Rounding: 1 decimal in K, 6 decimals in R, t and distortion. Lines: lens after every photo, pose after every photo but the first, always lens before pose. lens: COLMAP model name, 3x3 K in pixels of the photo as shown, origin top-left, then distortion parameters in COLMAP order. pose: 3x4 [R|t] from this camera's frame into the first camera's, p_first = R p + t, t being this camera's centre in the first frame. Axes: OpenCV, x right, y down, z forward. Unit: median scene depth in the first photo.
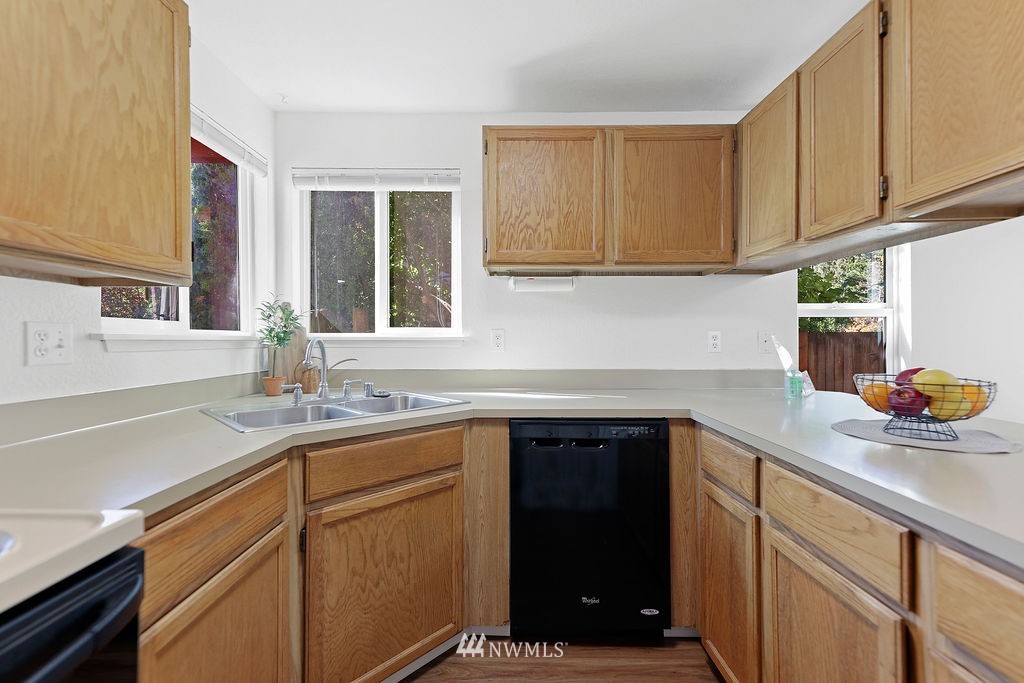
lens RADIAL K [[426.1, 0, 508.8], [0, 426.1, 340.8], [0, 0, 1]] dist [0.000347, 0.000012]
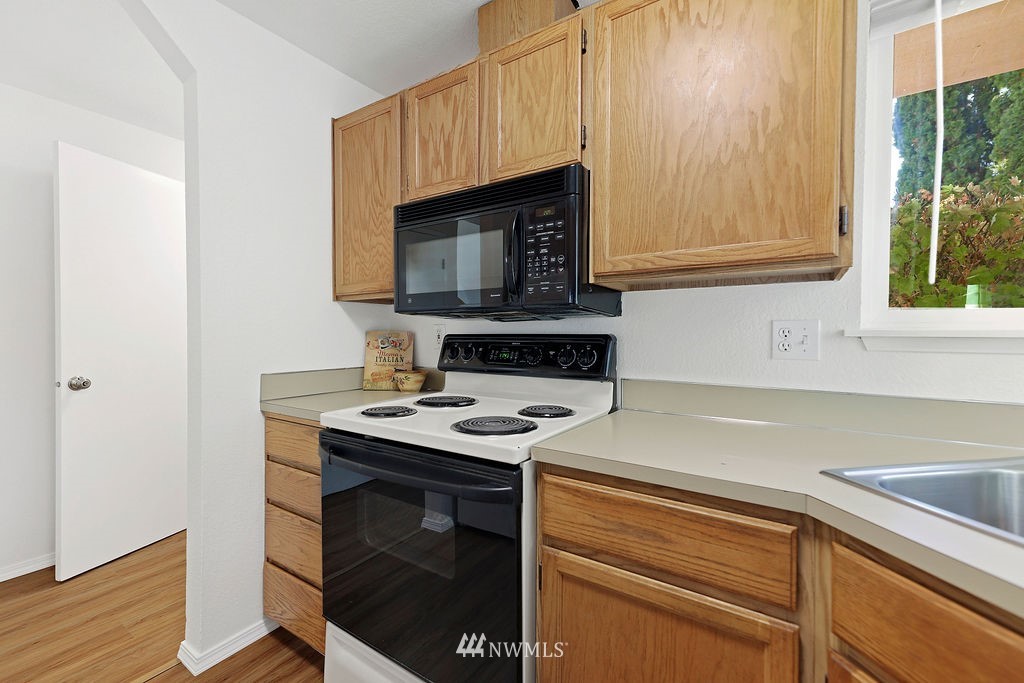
lens RADIAL K [[426.1, 0, 508.8], [0, 426.1, 340.8], [0, 0, 1]] dist [0.000347, 0.000012]
pose [[-0.550531, 0.007569, -0.834781, 0.263013], [-0.005722, 0.999901, 0.012840, -0.000870], [0.834795, 0.011846, -0.550433, 1.154503]]
